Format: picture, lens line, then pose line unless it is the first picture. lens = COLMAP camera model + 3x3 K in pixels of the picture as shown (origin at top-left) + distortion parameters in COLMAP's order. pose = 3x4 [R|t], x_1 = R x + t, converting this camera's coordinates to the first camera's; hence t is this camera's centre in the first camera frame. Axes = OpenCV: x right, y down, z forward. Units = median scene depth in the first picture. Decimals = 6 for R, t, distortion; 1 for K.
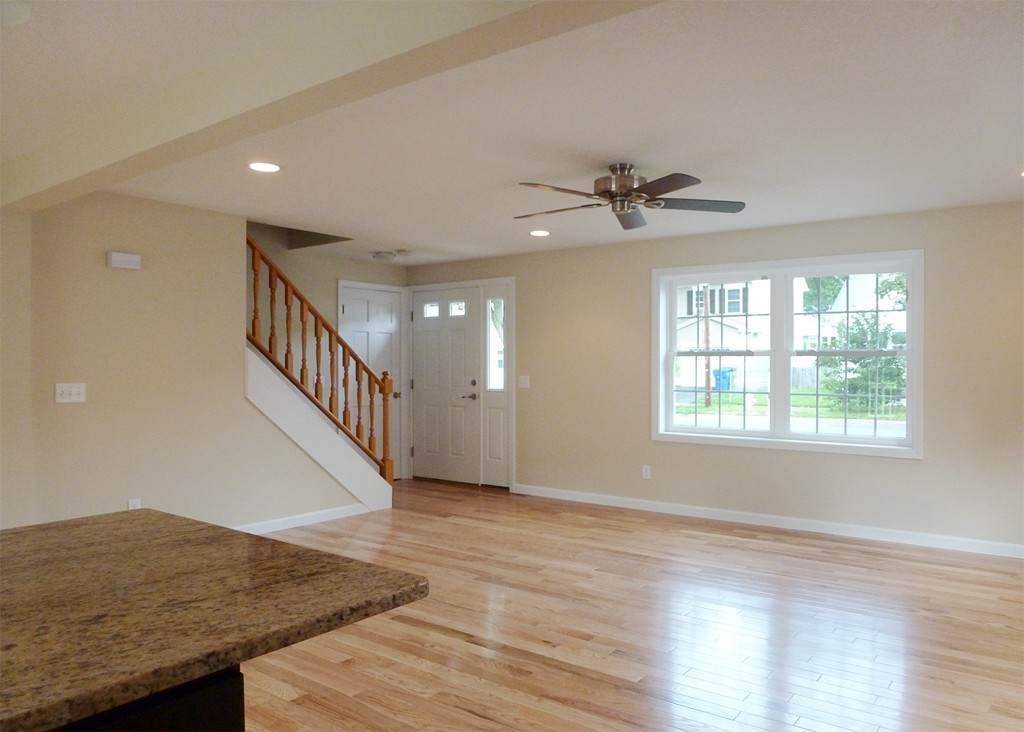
lens RADIAL K [[754.7, 0, 556.9], [0, 754.7, 366.8], [0, 0, 1]] dist [-0.036284, -0.003871]
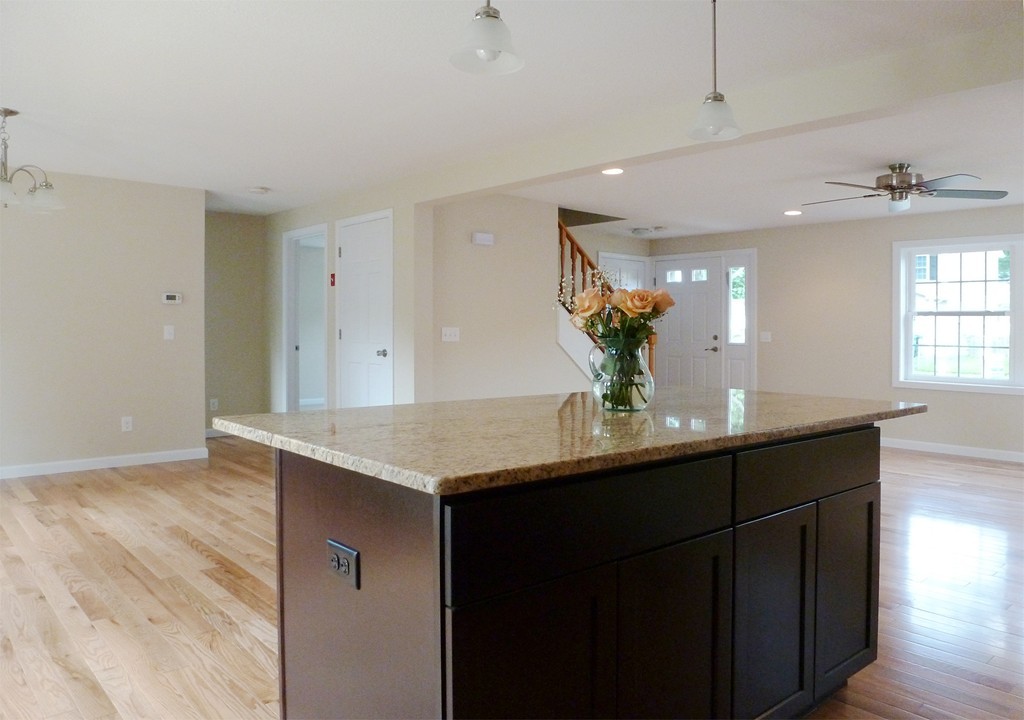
lens RADIAL K [[732.3, 0, 537.4], [0, 732.3, 311.7], [0, 0, 1]] dist [-0.006357, -0.002707]
pose [[0.972012, 0.012907, -0.234576, -0.147340], [-0.019376, 0.999492, -0.025296, 0.019842], [0.234130, 0.029133, 0.971769, -0.242978]]
